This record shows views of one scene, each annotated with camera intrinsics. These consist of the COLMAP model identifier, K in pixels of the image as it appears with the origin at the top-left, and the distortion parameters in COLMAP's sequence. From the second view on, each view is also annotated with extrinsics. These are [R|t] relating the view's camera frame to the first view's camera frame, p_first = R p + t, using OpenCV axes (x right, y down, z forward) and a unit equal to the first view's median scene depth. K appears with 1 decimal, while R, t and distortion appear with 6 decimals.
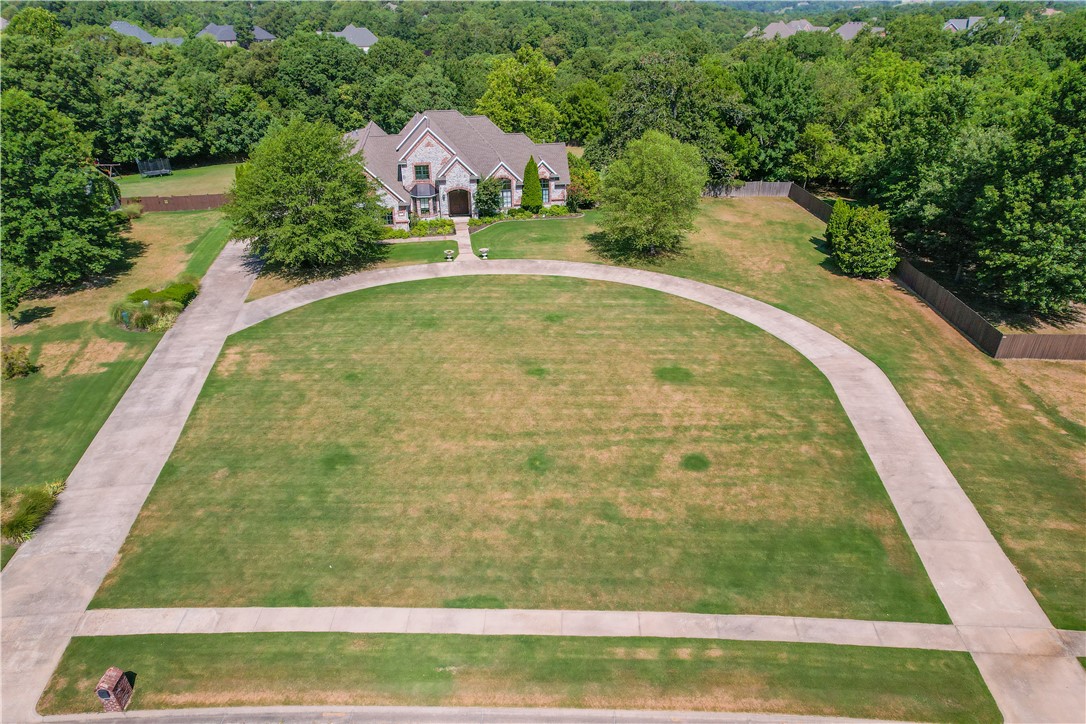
lens RADIAL K [[687.2, 0, 542.7], [0, 687.2, 366.0], [0, 0, 1]] dist [-0.036078, 0.027077]
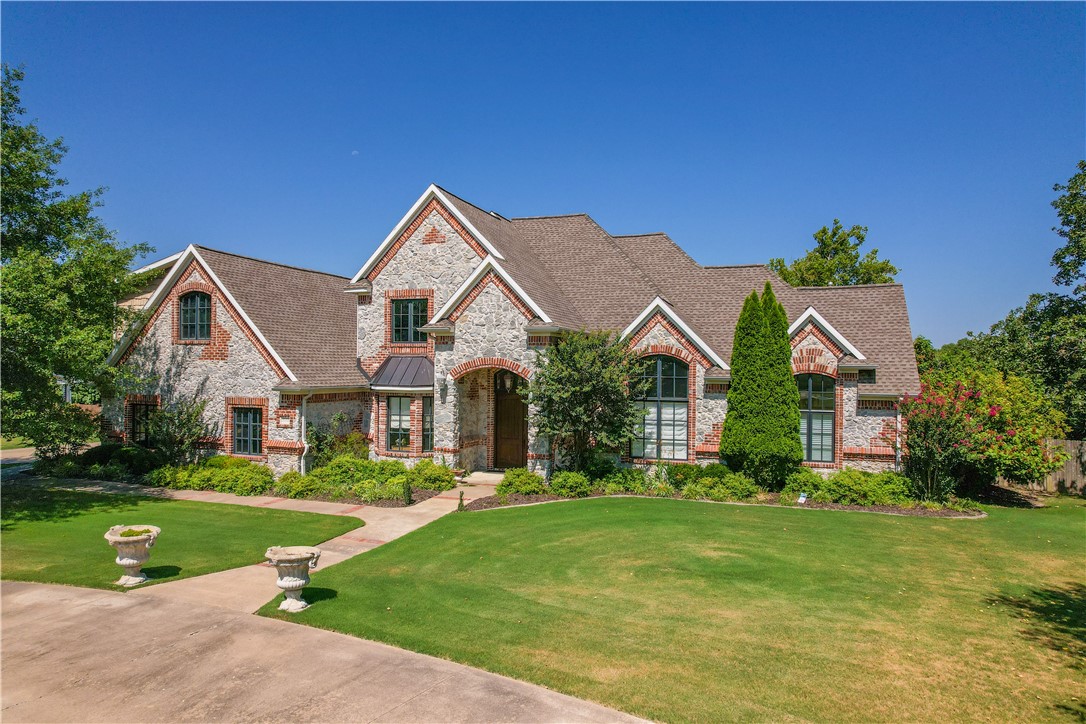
lens RADIAL K [[687.2, 0, 554.3], [0, 687.2, 371.9], [0, 0, 1]] dist [-0.036078, 0.027077]
pose [[0.889986, 0.014991, -0.455741, 0.036513], [-0.237452, 0.868489, -0.435136, -0.136148], [0.389284, 0.495481, 0.776503, 0.792845]]
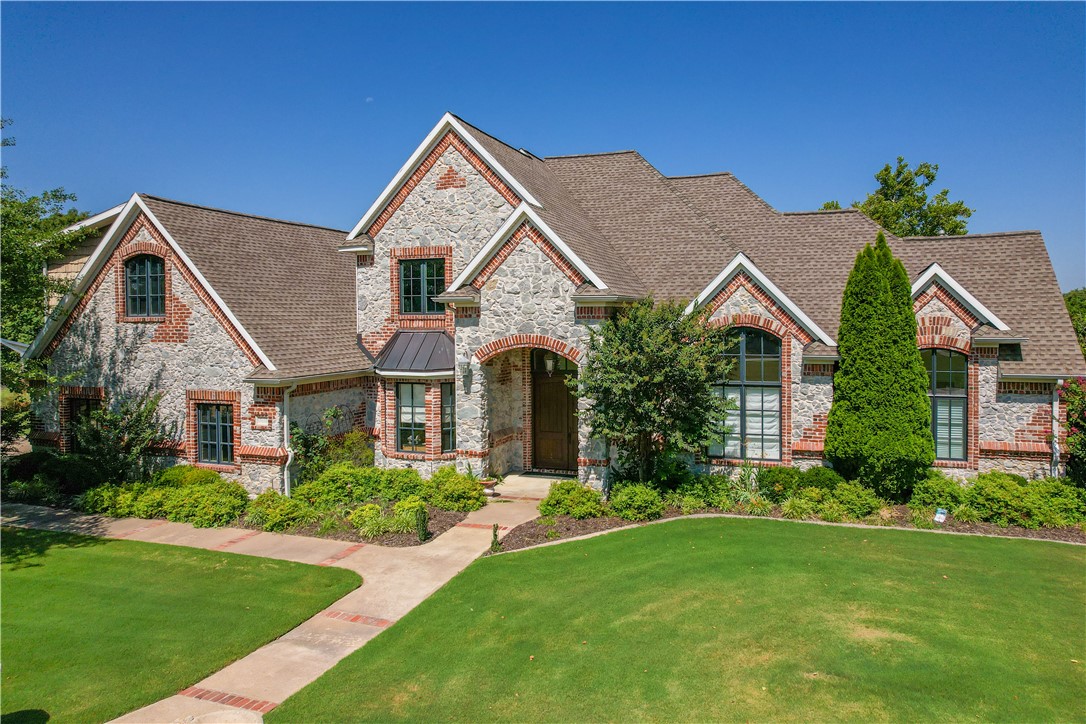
lens RADIAL K [[687.2, 0, 589.1], [0, 687.2, 327.1], [0, 0, 1]] dist [-0.036078, 0.027077]
pose [[0.899330, 0.006211, -0.437225, -0.004751], [-0.213970, 0.878260, -0.427640, -0.172912], [0.381342, 0.478143, 0.791175, 0.834779]]
